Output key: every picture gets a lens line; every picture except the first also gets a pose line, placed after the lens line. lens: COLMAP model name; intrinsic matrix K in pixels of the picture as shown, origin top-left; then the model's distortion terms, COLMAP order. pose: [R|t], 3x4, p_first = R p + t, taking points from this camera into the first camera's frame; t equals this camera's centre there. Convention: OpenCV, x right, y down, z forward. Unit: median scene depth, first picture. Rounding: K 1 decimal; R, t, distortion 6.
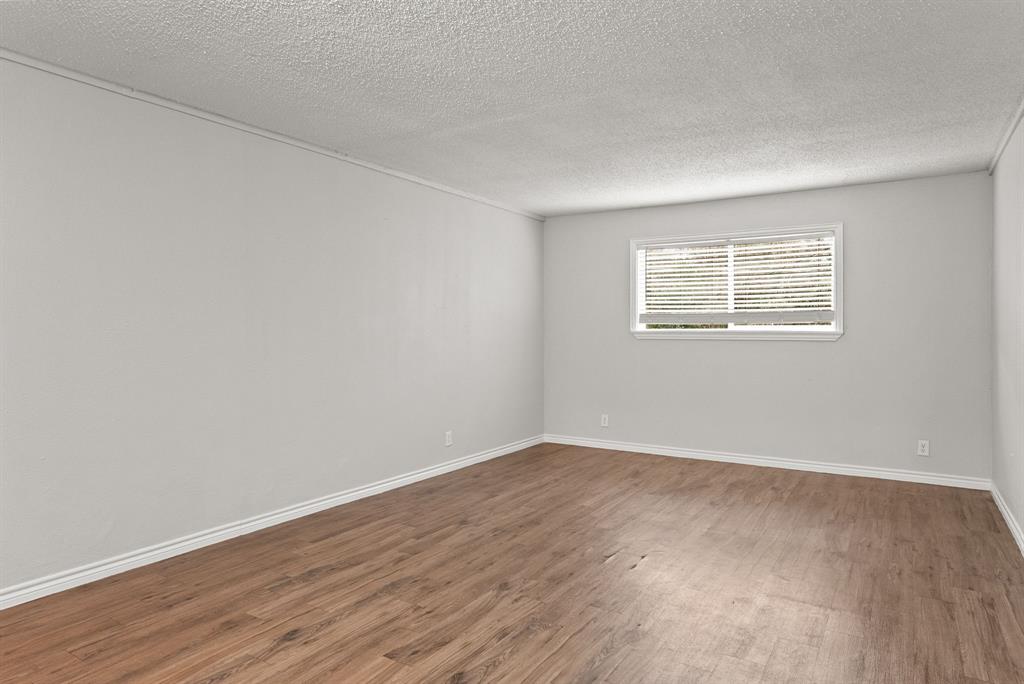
lens RADIAL K [[619.3, 0, 517.8], [0, 619.3, 335.6], [0, 0, 1]] dist [-0.003120, 0.000009]
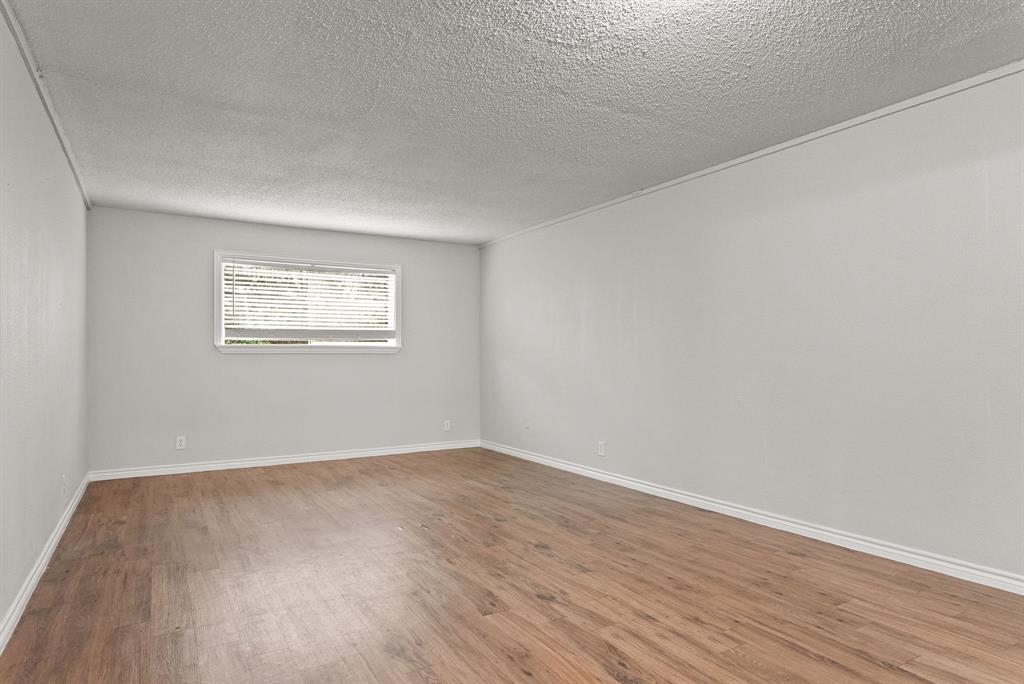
lens RADIAL K [[597.7, 0, 511.9], [0, 597.7, 356.1], [0, 0, 1]] dist [-0.002414, -0.000439]
pose [[0.454790, -0.002032, 0.890596, -0.767984], [0.009443, 0.999952, -0.002540, 0.029220], [-0.890548, 0.009565, 0.454788, 0.296240]]
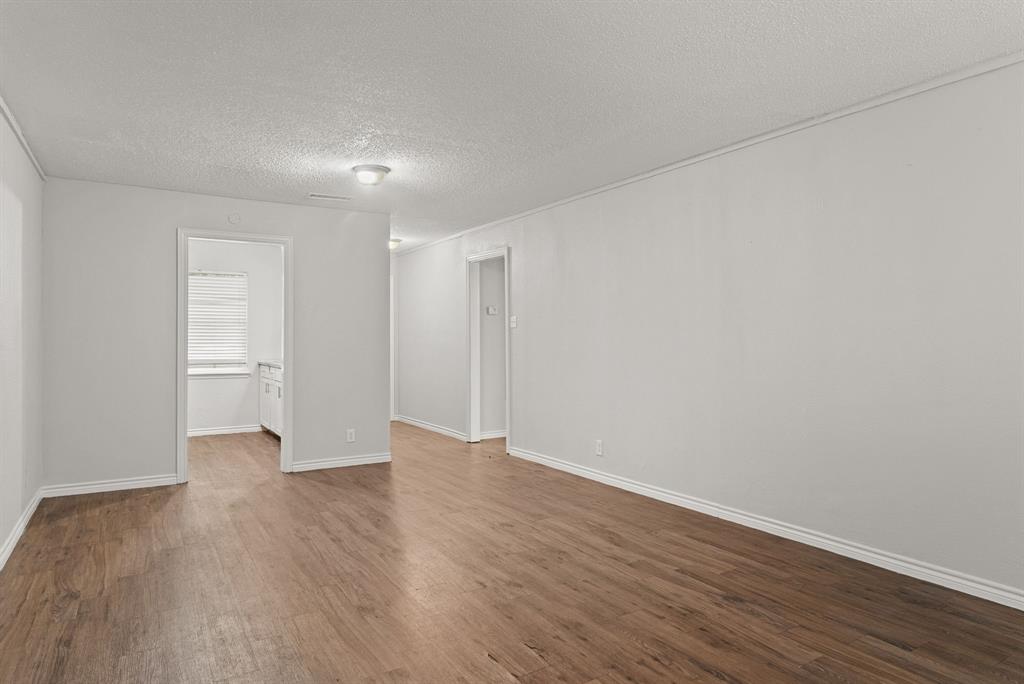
lens RADIAL K [[619.3, 0, 517.8], [0, 619.3, 335.6], [0, 0, 1]] dist [-0.003120, 0.000009]
pose [[-0.440012, -0.002069, -0.897990, 0.750600], [-0.001640, 0.999998, -0.001501, -0.004040], [0.897991, 0.000812, -0.440014, 1.220592]]
